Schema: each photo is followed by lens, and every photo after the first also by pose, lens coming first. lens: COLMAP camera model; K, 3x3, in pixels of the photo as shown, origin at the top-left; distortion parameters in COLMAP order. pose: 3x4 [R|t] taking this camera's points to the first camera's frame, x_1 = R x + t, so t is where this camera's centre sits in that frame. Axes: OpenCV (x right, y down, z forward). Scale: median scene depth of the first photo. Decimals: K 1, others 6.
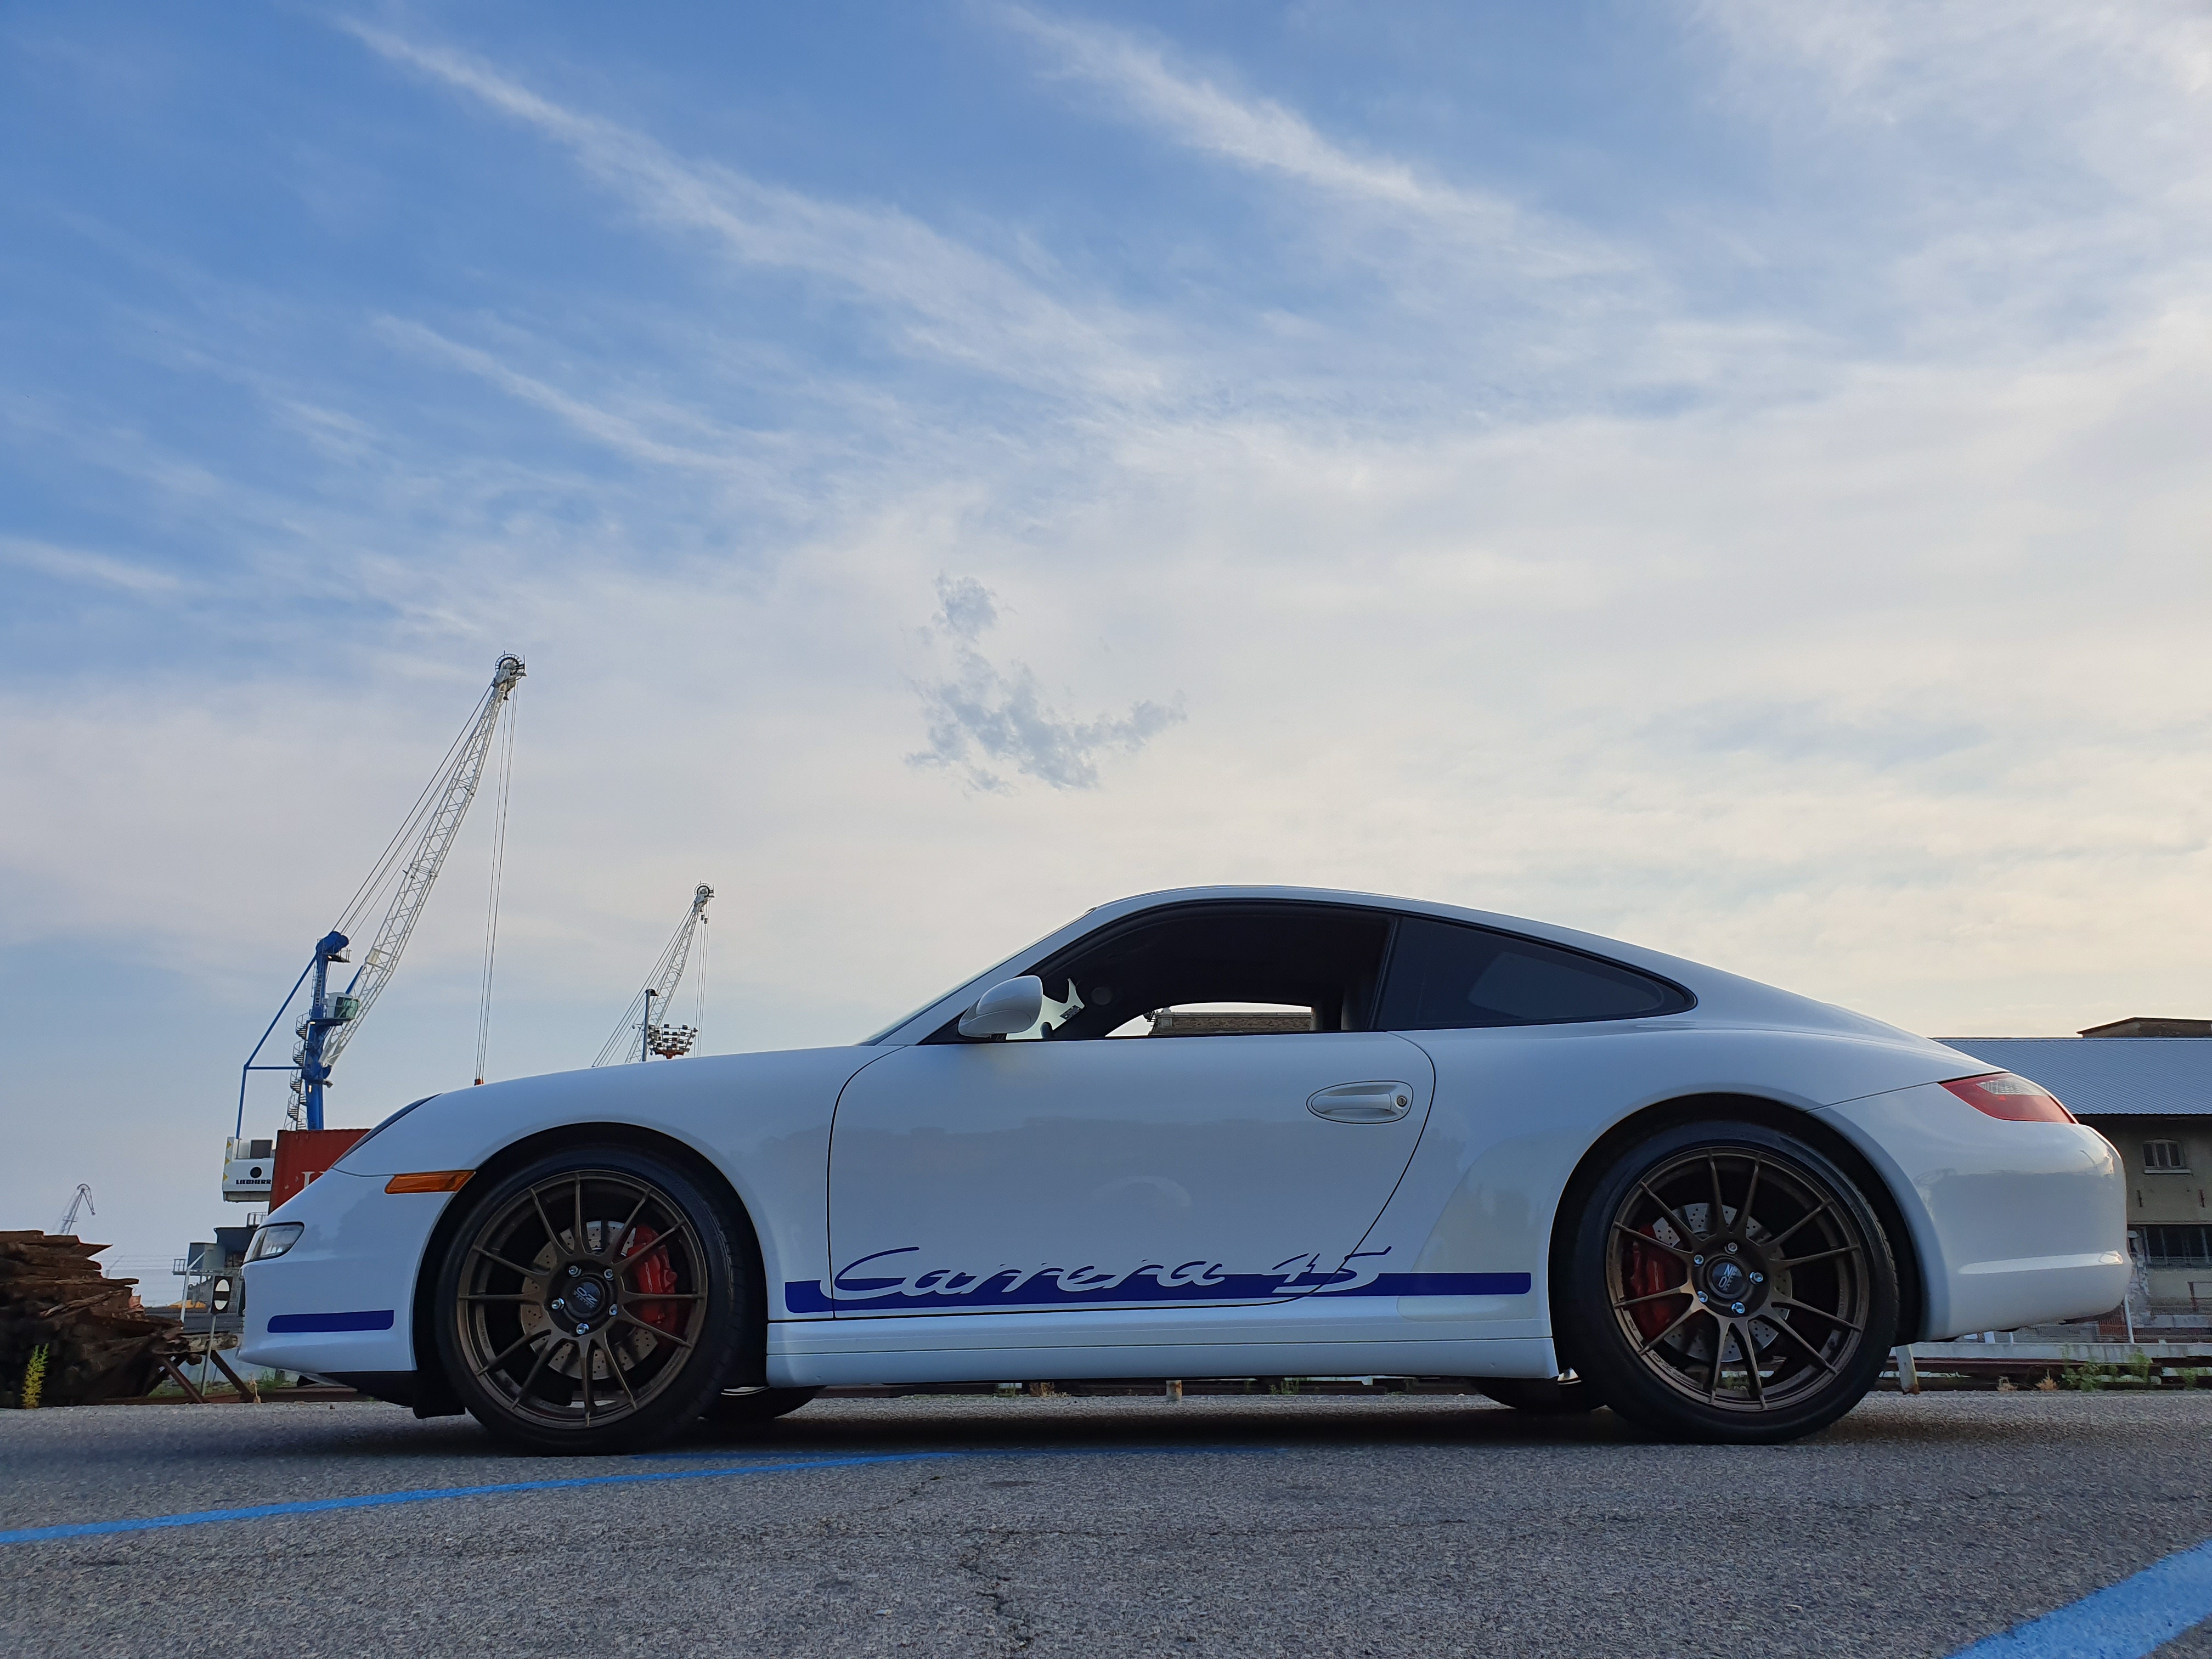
lens RADIAL K [[1685.1, 0, 1099.4], [0, 1685.1, 865.8], [0, 0, 1]] dist [0.003559, 0.012196]
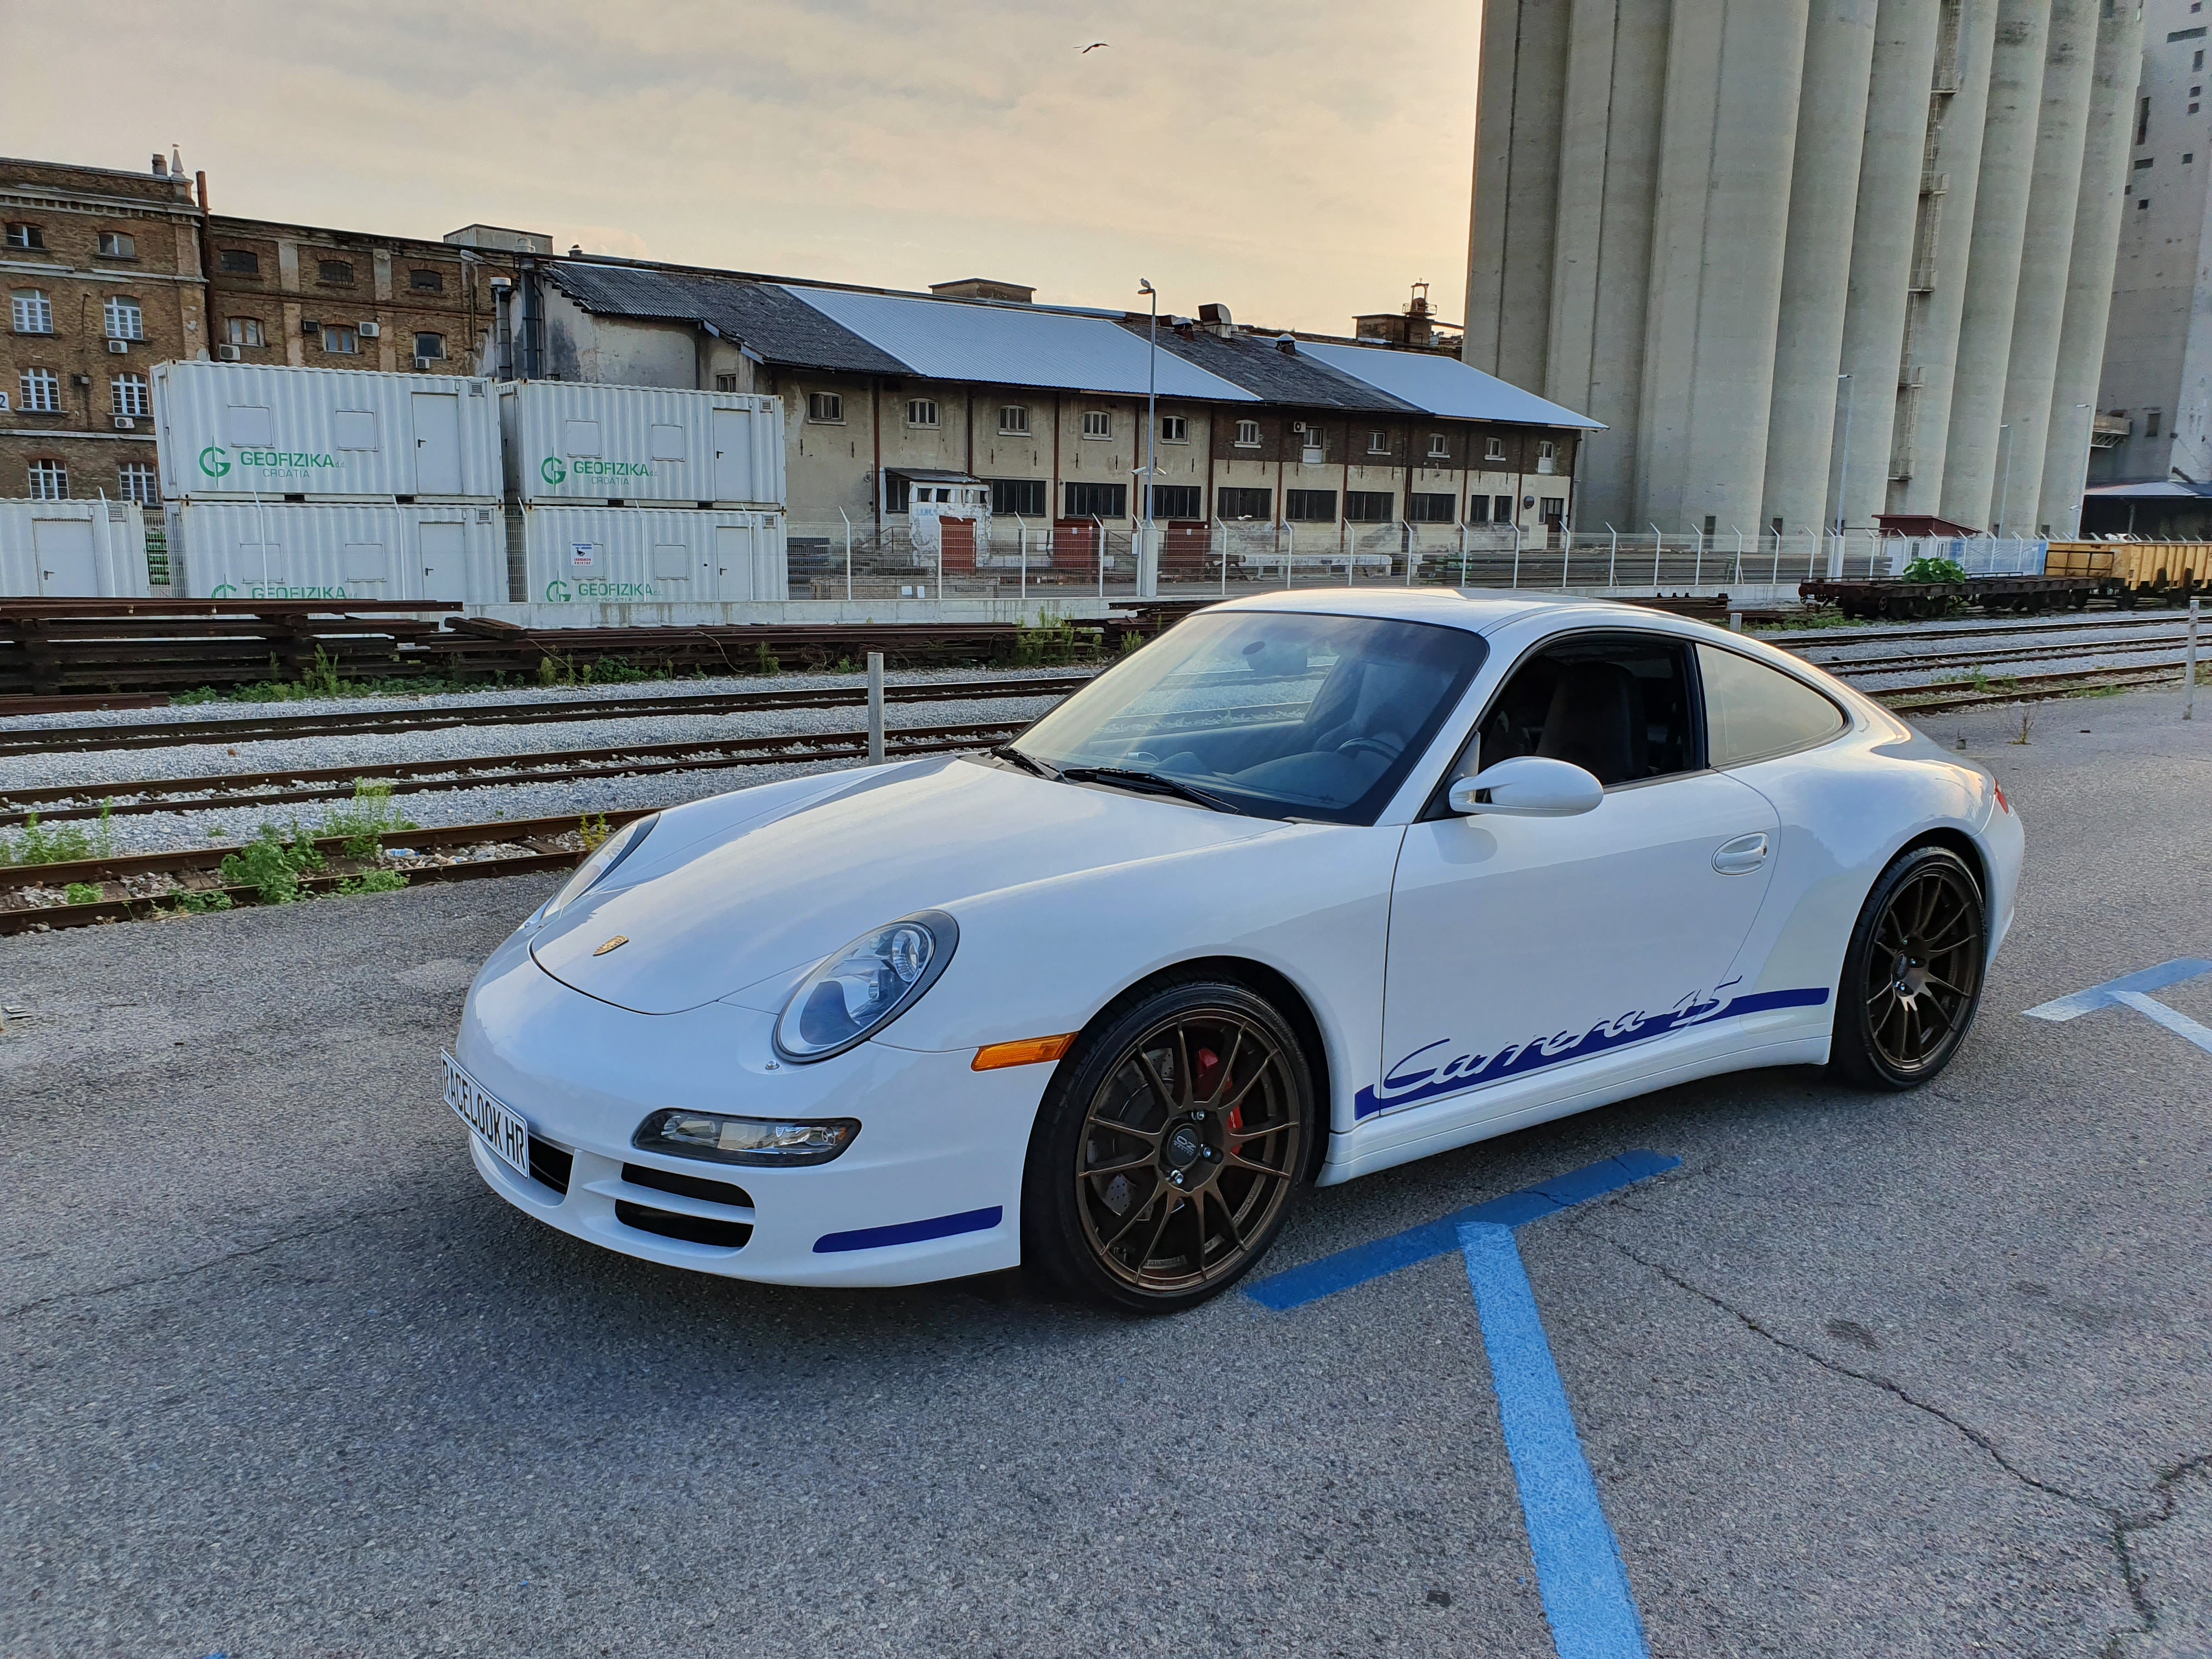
lens RADIAL K [[1685.1, 0, 1099.4], [0, 1685.1, 865.8], [0, 0, 1]] dist [0.003559, 0.012196]
pose [[0.807958, -0.092444, 0.581944, -0.834623], [-0.173321, 0.906641, 0.384659, -0.205244], [-0.563173, -0.411651, 0.716505, 0.458454]]
